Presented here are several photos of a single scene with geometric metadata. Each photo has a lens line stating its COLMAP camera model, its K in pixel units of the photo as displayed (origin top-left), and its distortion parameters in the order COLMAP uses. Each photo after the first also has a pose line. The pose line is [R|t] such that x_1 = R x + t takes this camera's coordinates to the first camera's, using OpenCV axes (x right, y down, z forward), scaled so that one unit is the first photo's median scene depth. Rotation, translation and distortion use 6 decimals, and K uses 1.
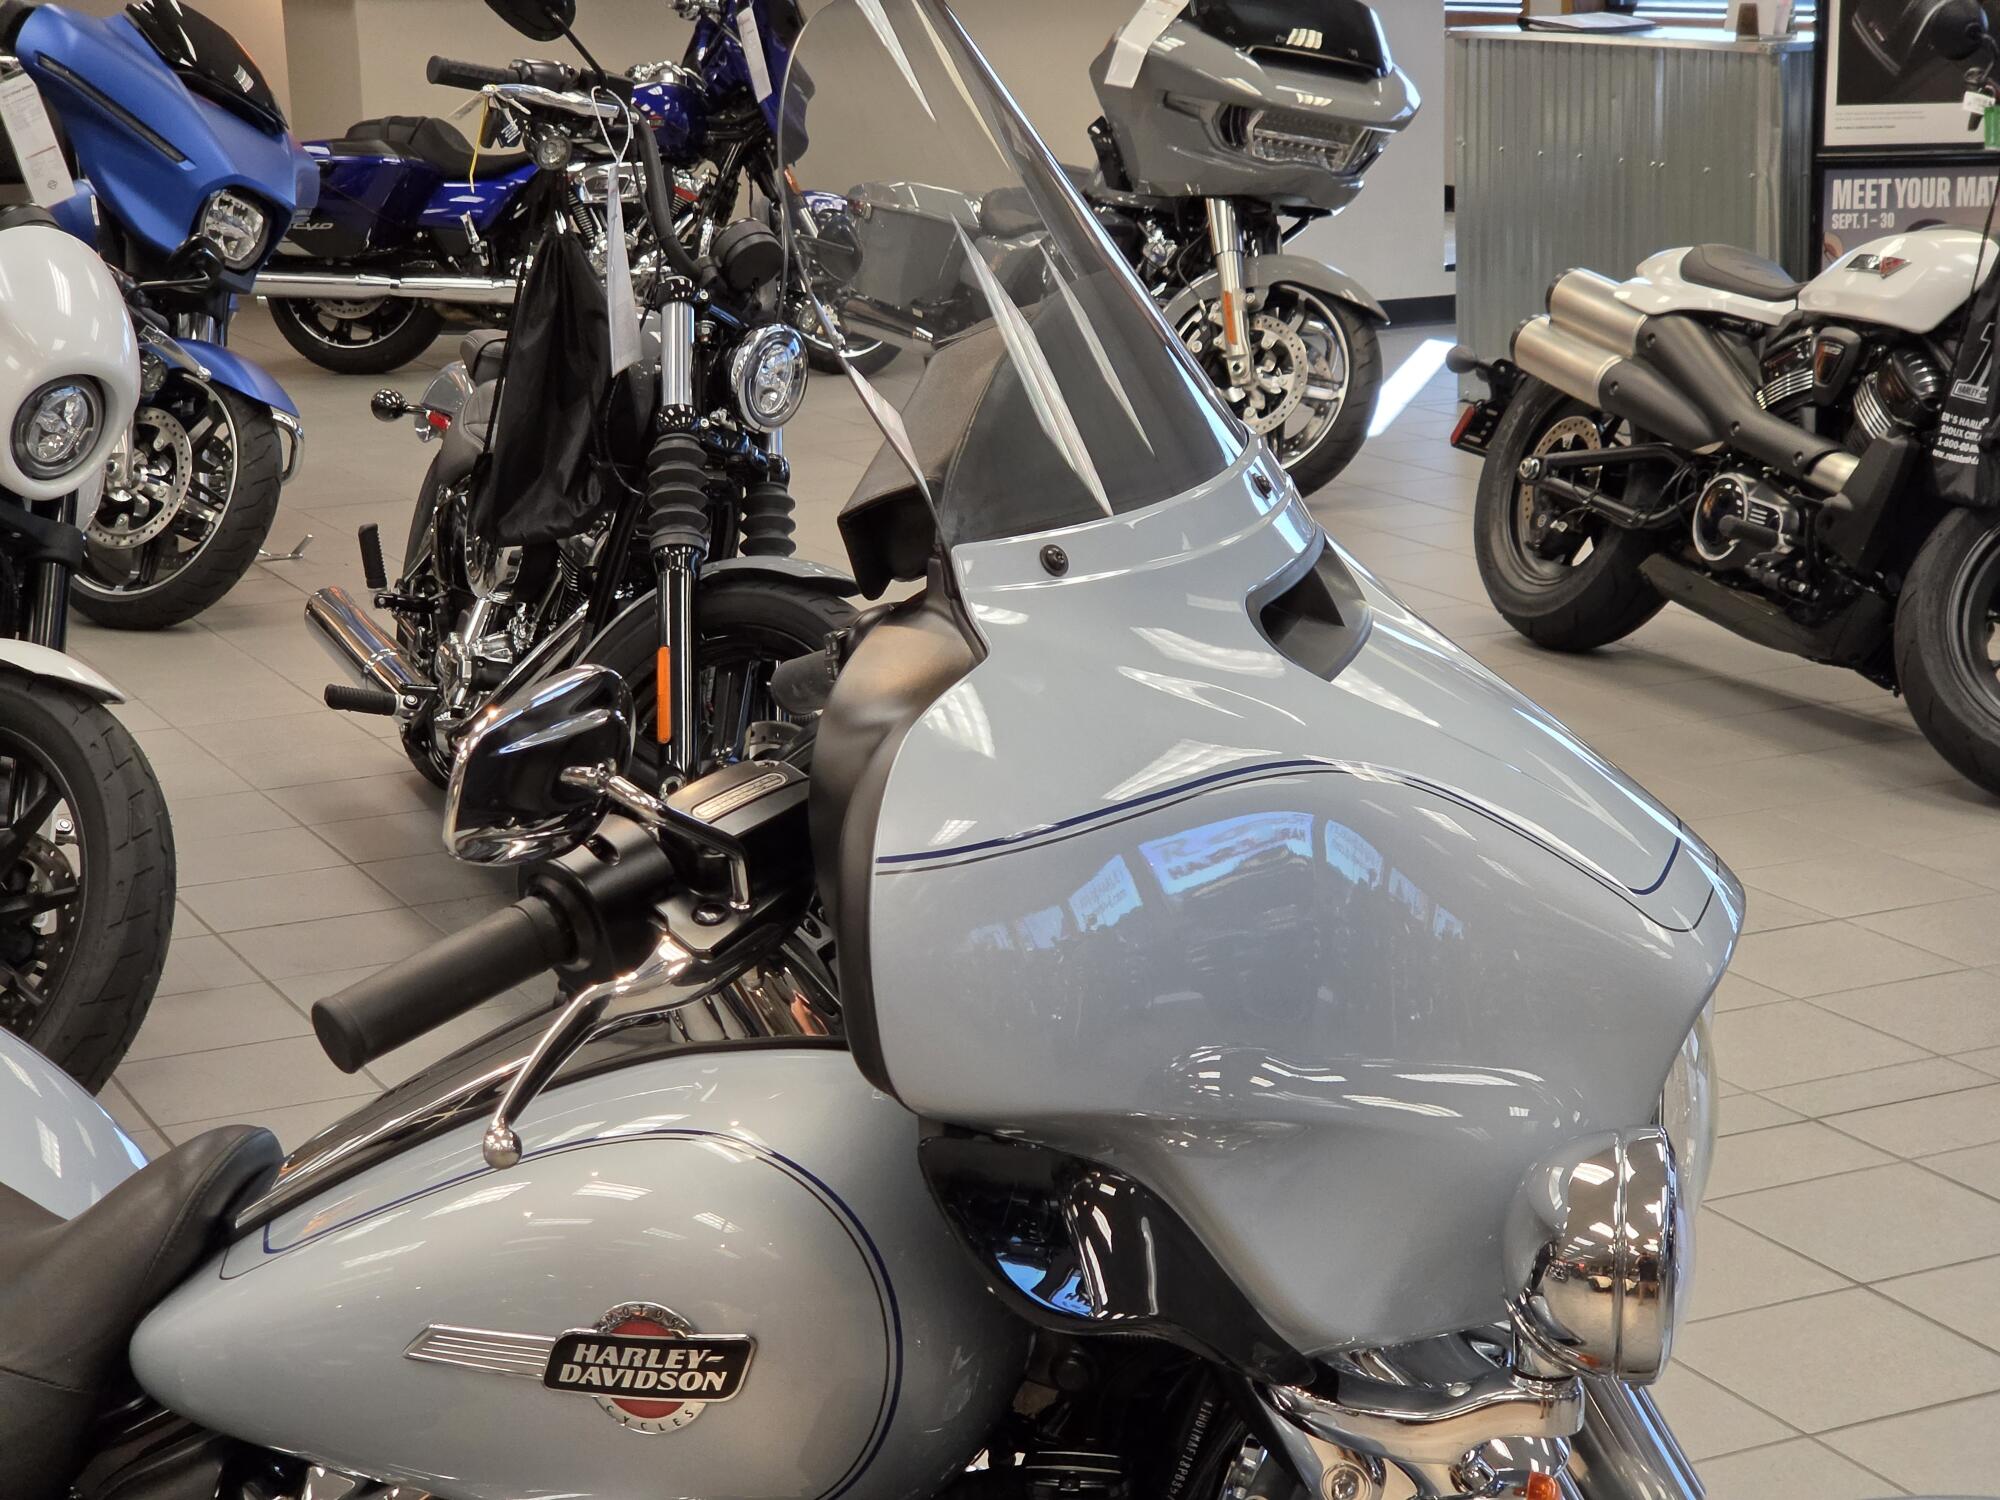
lens RADIAL K [[3784.1, 0, 1000.0], [0, 3784.1, 750.0], [0, 0, 1]] dist [0.047290, 0.253290]
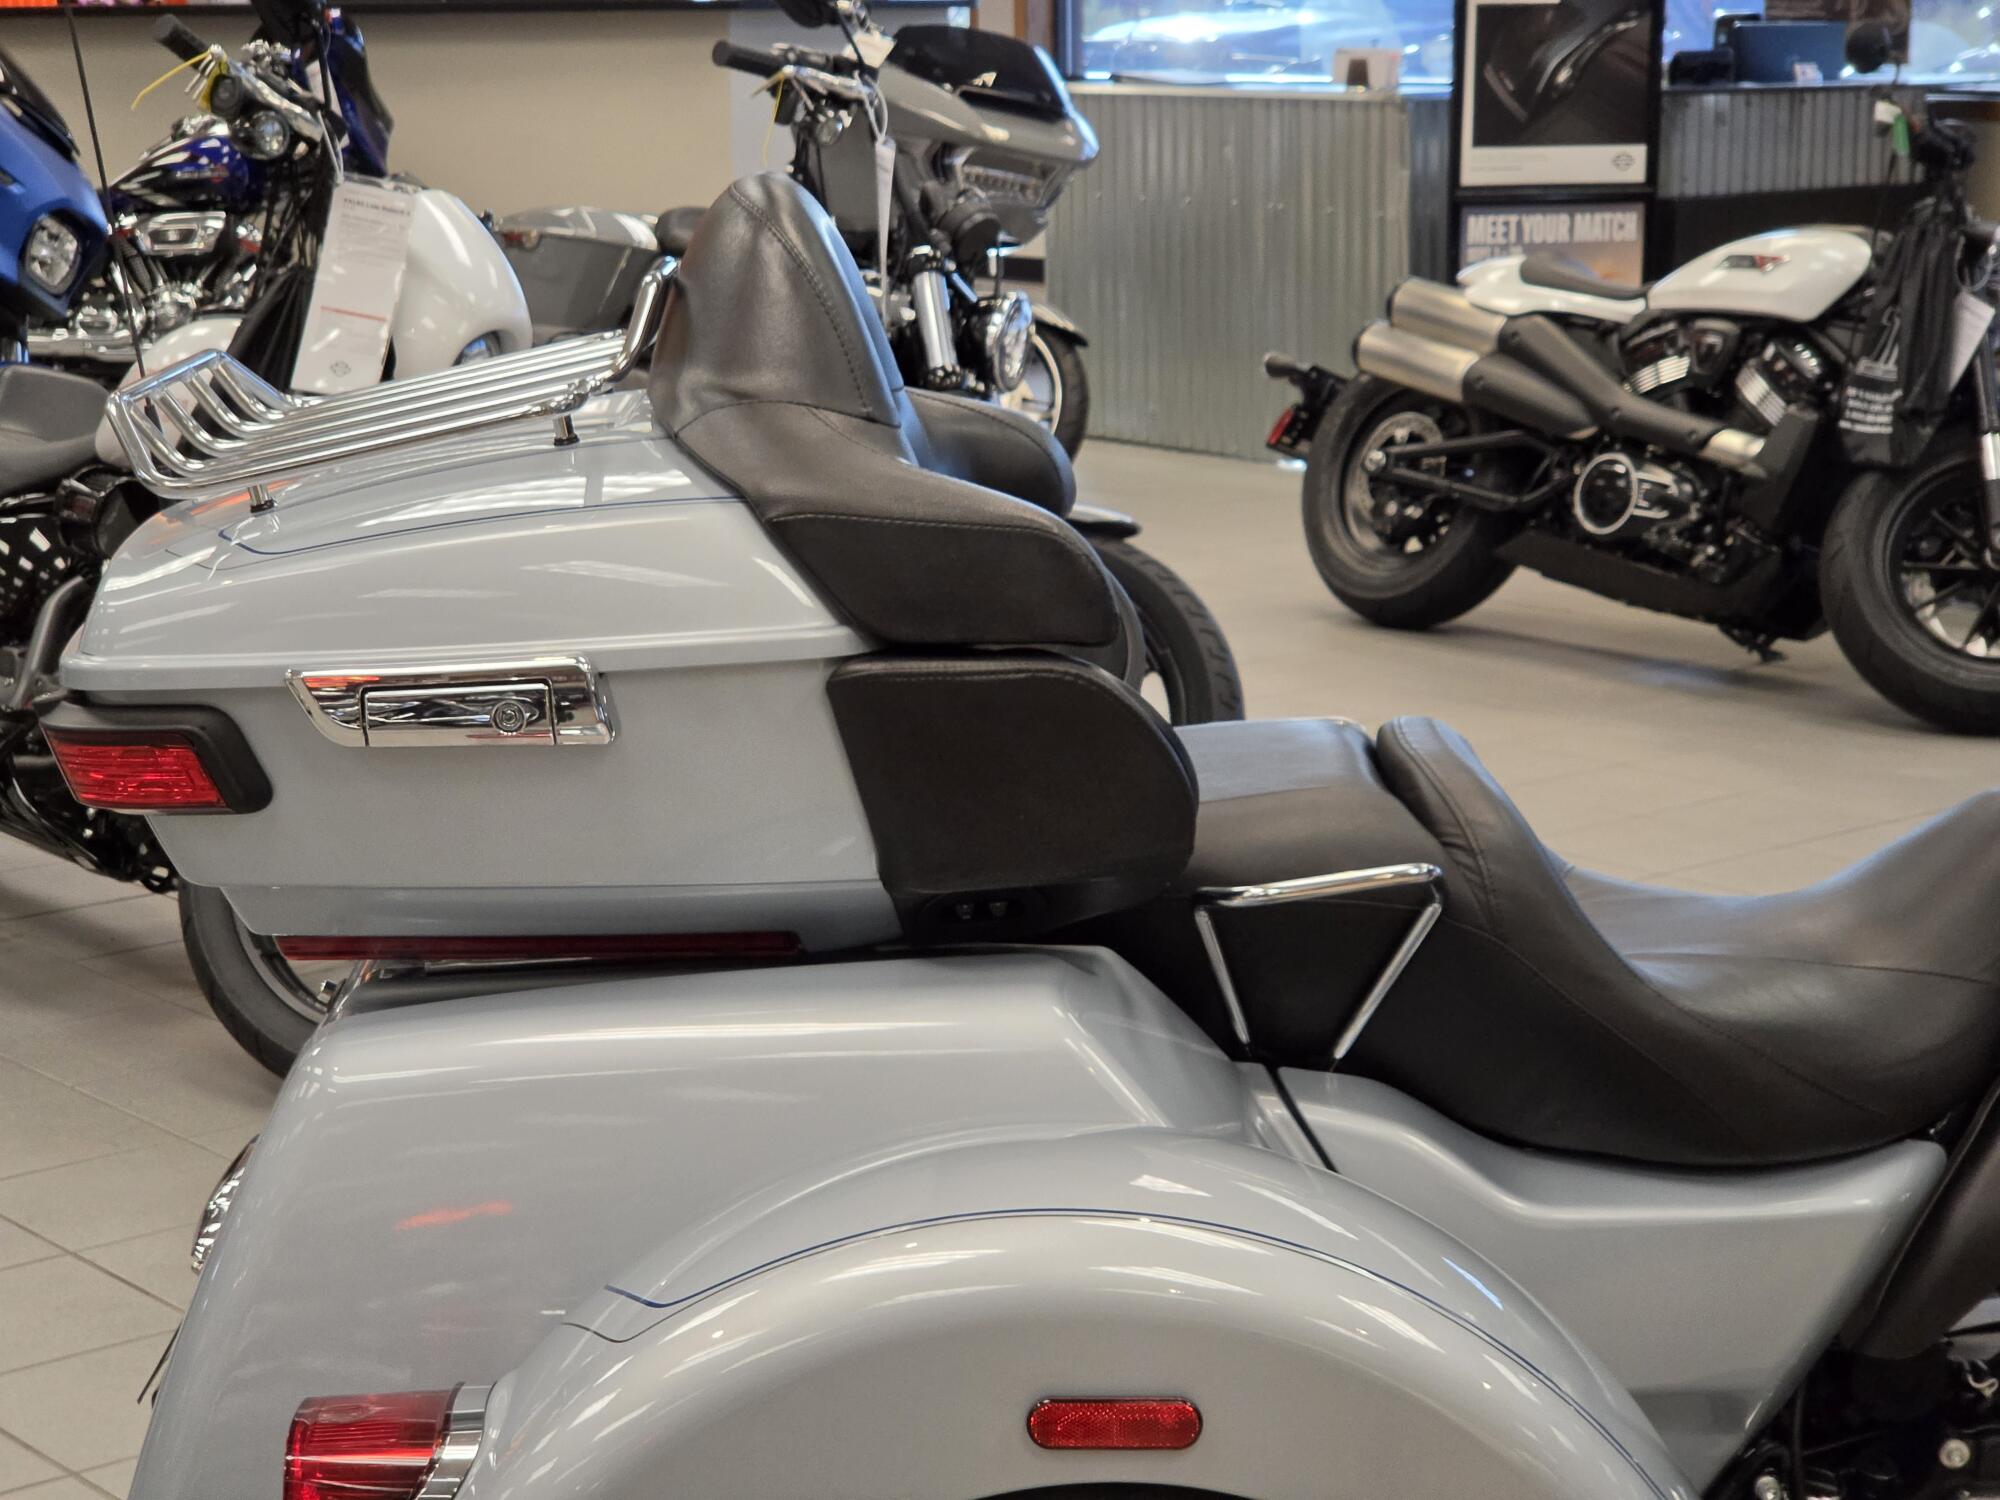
lens RADIAL K [[3784.1, 0, 1000.0], [0, 3784.1, 750.0], [0, 0, 1]] dist [0.047290, 0.253290]
pose [[0.977188, -0.030519, 0.210172, -0.205970], [0.035578, 0.999160, -0.020329, 0.027908], [-0.209375, 0.027343, 0.977453, -0.037182]]
